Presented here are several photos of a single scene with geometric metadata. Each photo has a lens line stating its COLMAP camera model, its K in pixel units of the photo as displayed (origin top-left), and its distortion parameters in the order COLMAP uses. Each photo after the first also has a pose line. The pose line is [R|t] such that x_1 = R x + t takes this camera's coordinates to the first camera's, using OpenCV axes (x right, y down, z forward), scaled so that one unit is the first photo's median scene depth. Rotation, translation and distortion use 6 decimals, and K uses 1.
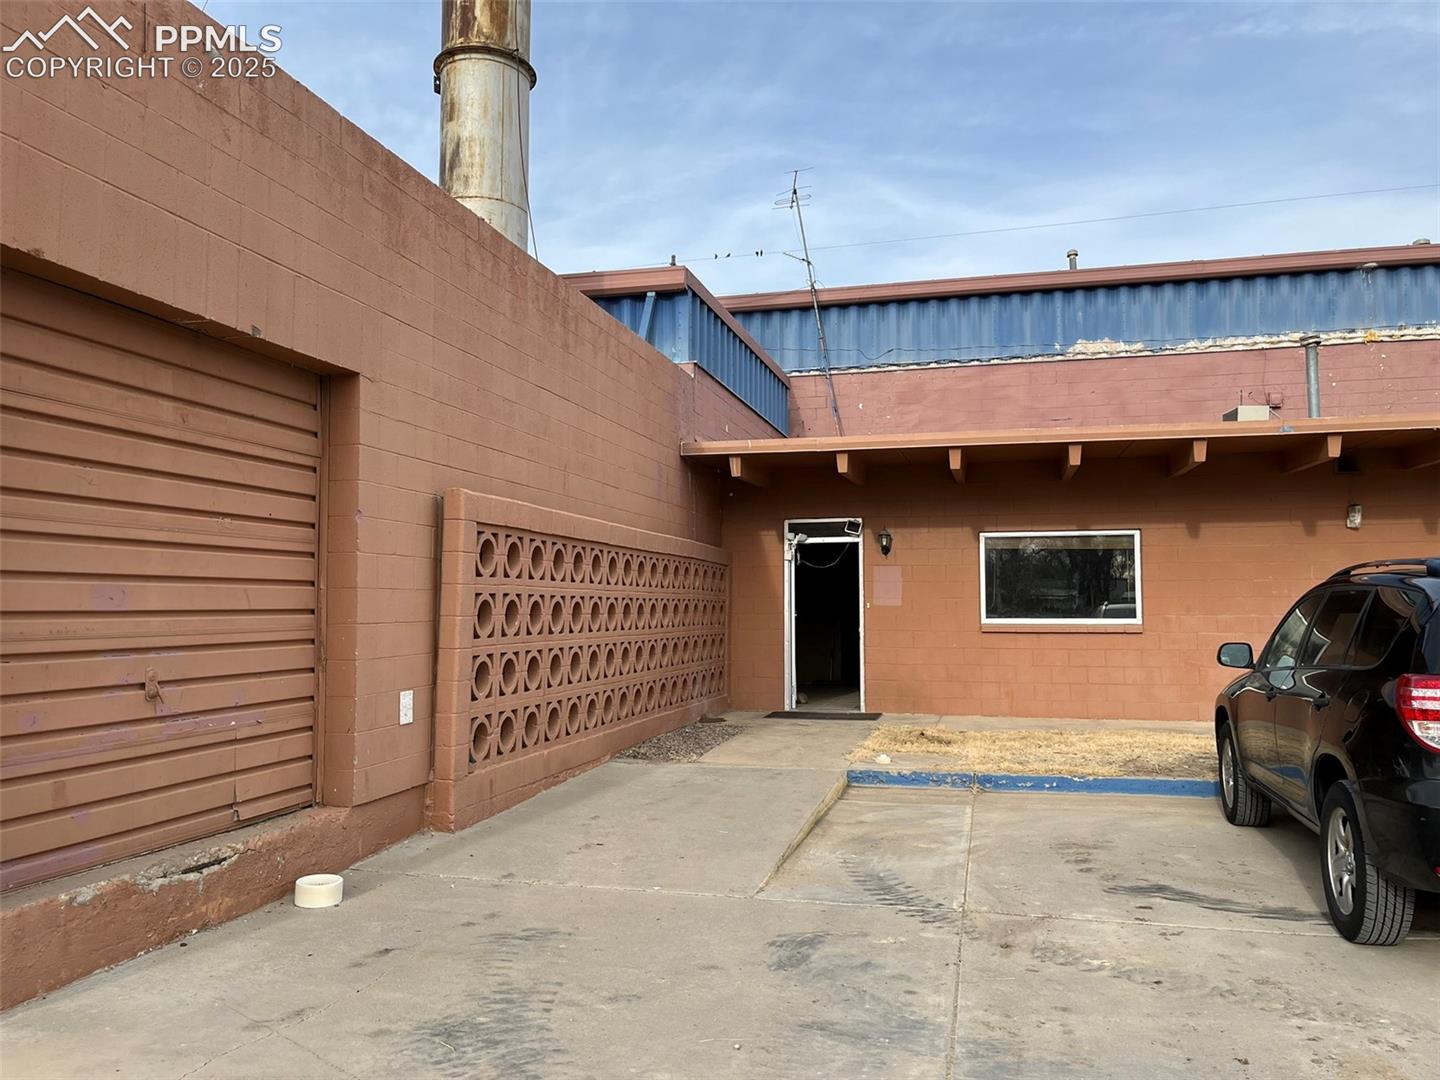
lens RADIAL K [[1068.0, 0, 721.9], [0, 1068.0, 532.5], [0, 0, 1]] dist [0.058183, -0.084519]
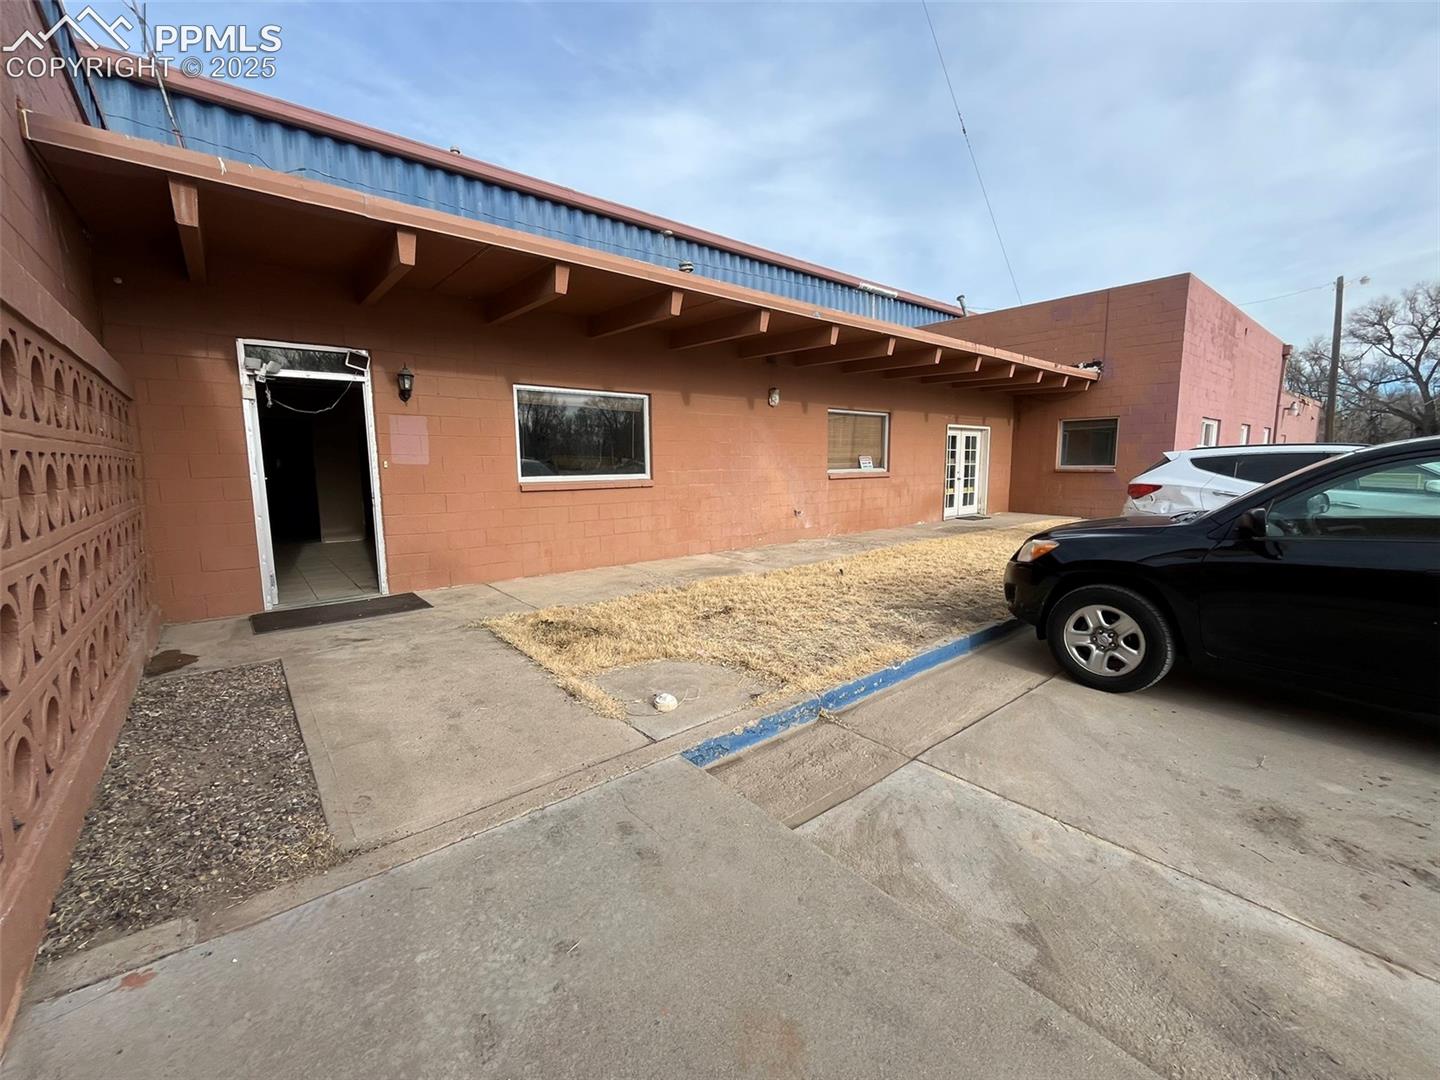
lens RADIAL K [[591.7, 0, 712.8], [0, 591.7, 539.8], [0, 0, 1]] dist [-0.002395, -0.000423]
pose [[0.598369, -0.106989, 0.794046, -0.074718], [-0.052141, 0.983744, 0.171841, 0.035482], [-0.799523, -0.144227, 0.583063, 0.540124]]
